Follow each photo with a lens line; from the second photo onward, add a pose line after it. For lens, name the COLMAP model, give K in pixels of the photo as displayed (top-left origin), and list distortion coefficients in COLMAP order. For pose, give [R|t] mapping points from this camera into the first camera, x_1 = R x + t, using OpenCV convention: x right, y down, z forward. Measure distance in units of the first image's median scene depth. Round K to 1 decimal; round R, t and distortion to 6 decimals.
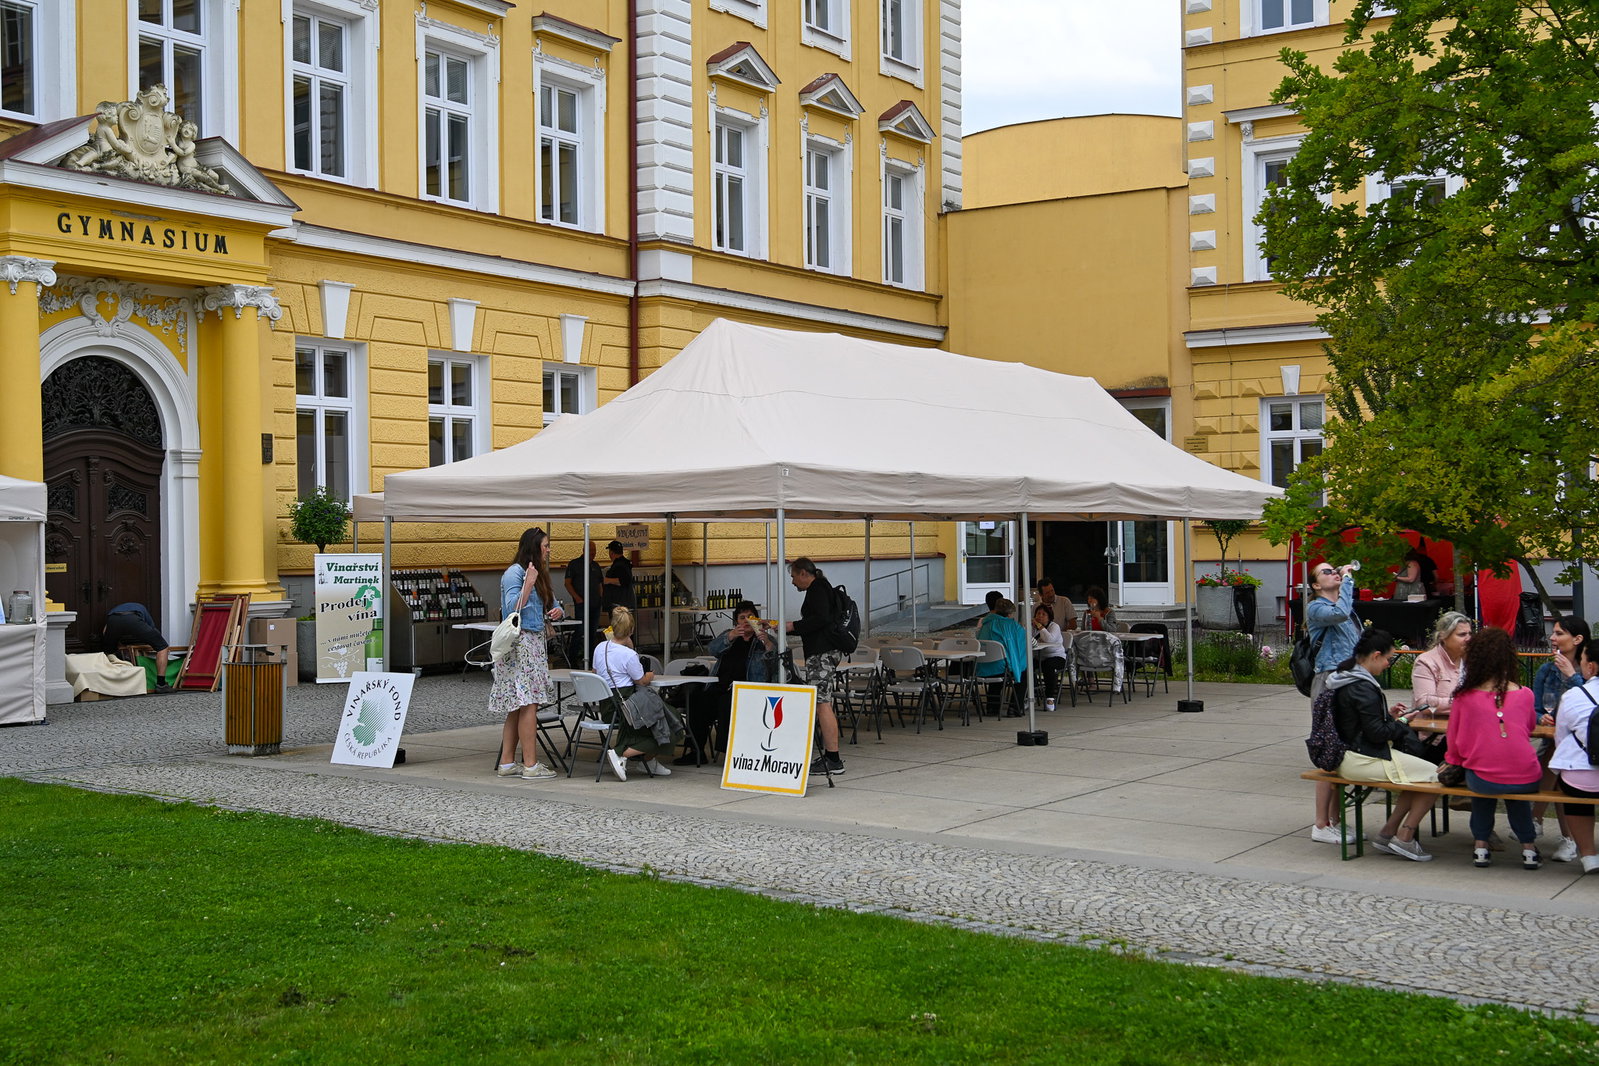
lens RADIAL K [[1921.2, 0, 799.1], [0, 1921.2, 533.3], [0, 0, 1]] dist [0.029775, 0.000000]
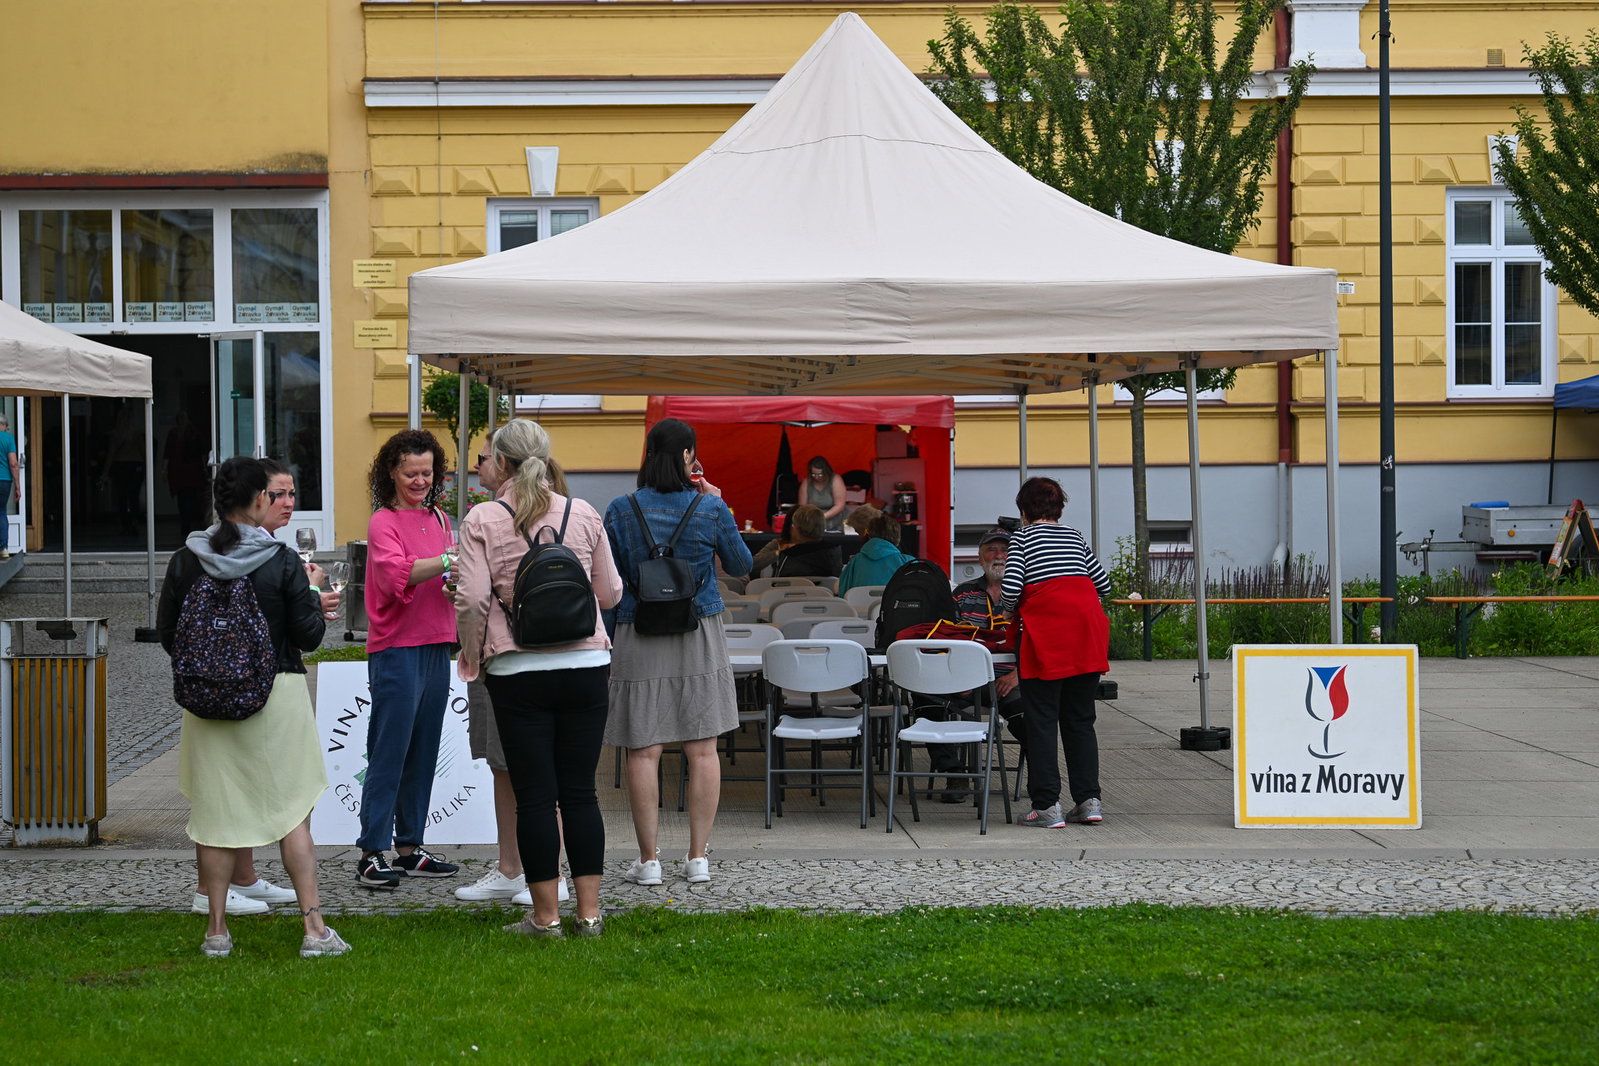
lens RADIAL K [[3349.2, 0, 799.5], [0, 3349.2, 532.7], [0, 0, 1]] dist [0.121221, 0.000000]
pose [[0.834322, -0.014157, 0.551096, -0.593197], [-0.000071, 0.999667, 0.025788, 0.014335], [-0.551278, -0.021555, 0.834043, 0.189025]]
